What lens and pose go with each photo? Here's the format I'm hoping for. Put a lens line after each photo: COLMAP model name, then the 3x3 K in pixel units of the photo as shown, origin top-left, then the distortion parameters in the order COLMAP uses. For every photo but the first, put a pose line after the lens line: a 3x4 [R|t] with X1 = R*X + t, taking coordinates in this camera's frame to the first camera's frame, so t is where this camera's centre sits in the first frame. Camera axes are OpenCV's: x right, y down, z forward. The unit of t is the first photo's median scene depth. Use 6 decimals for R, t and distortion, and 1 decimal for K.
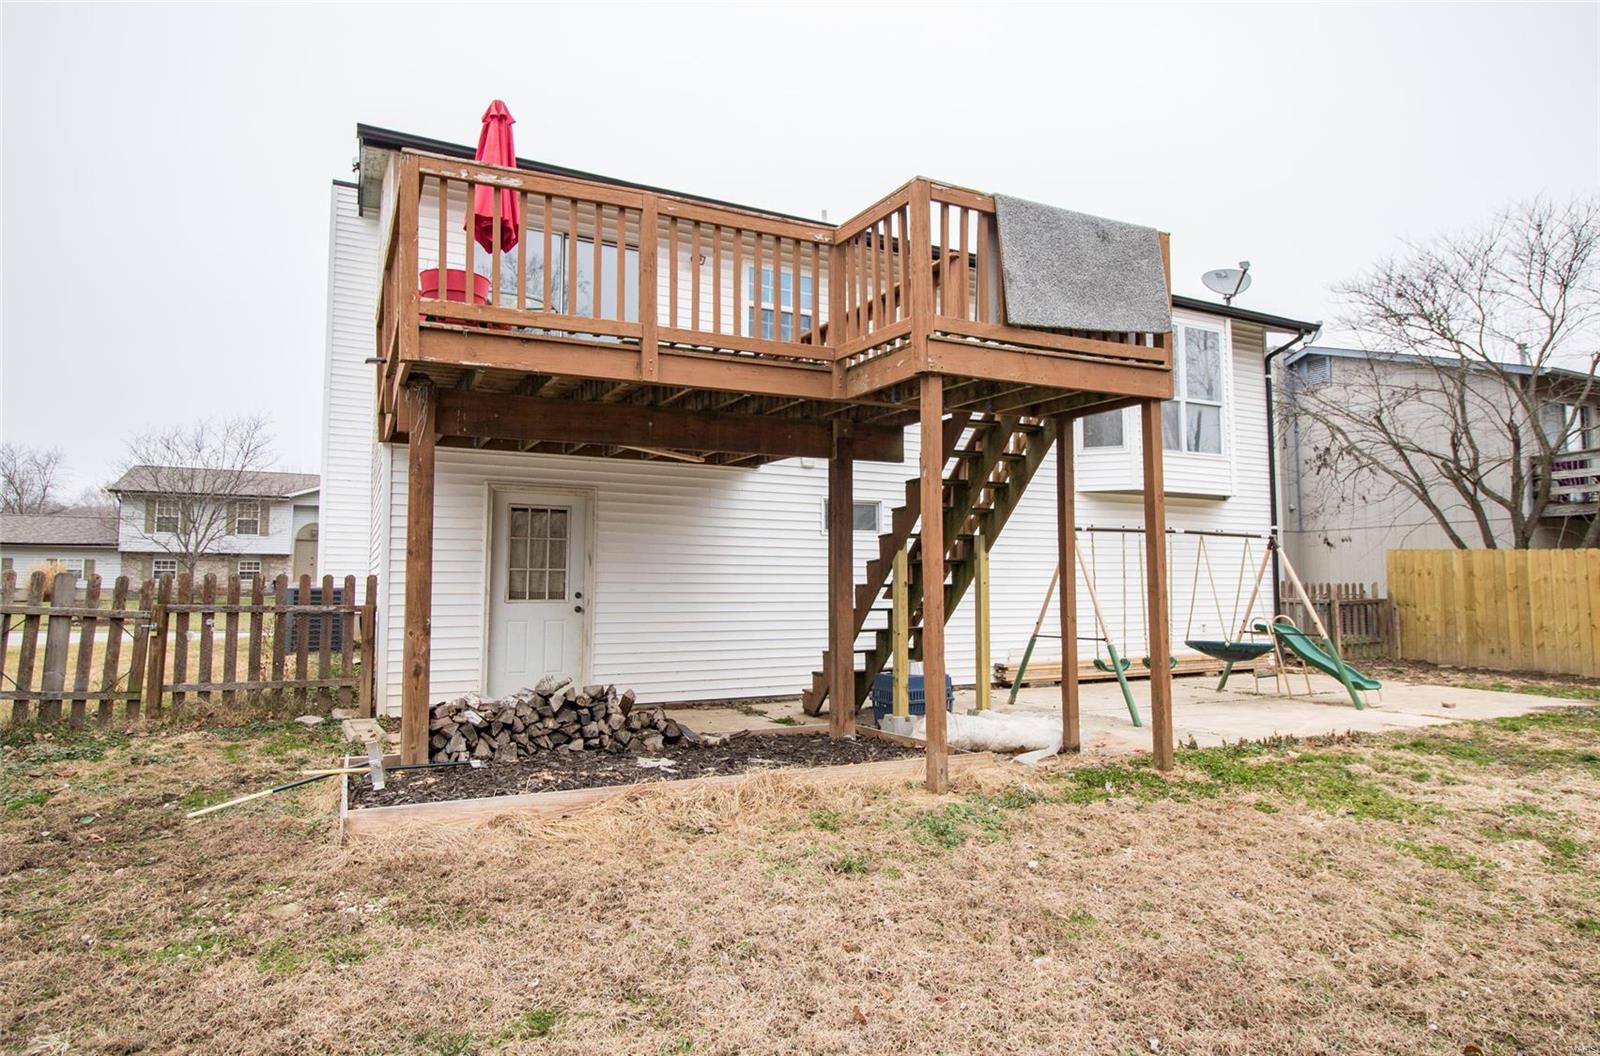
lens RADIAL K [[922.2, 0, 800.0], [0, 922.2, 528.0], [0, 0, 1]] dist [-0.001327, -0.000355]
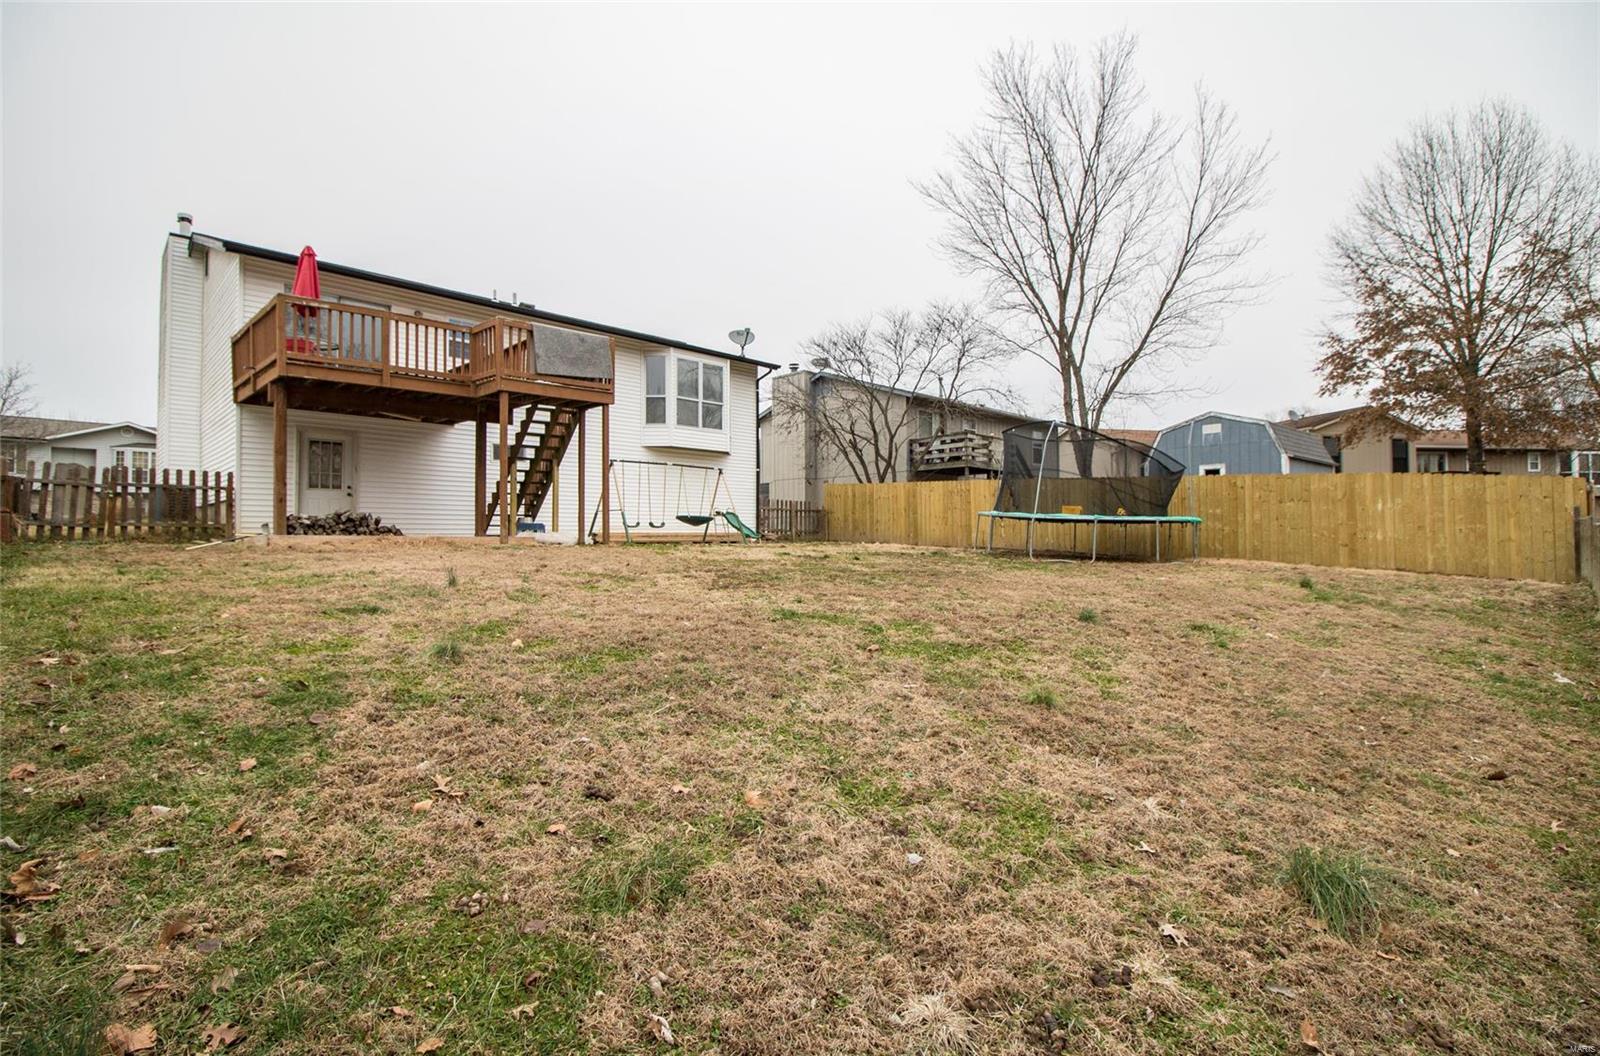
lens RADIAL K [[738.8, 0, 802.3], [0, 738.8, 520.6], [0, 0, 1]] dist [0.001162, -0.017592]
pose [[0.944544, 0.002768, 0.328373, 0.186260], [-0.017742, 0.998934, 0.042616, 0.074653], [-0.327905, -0.046078, 0.943586, -0.964918]]
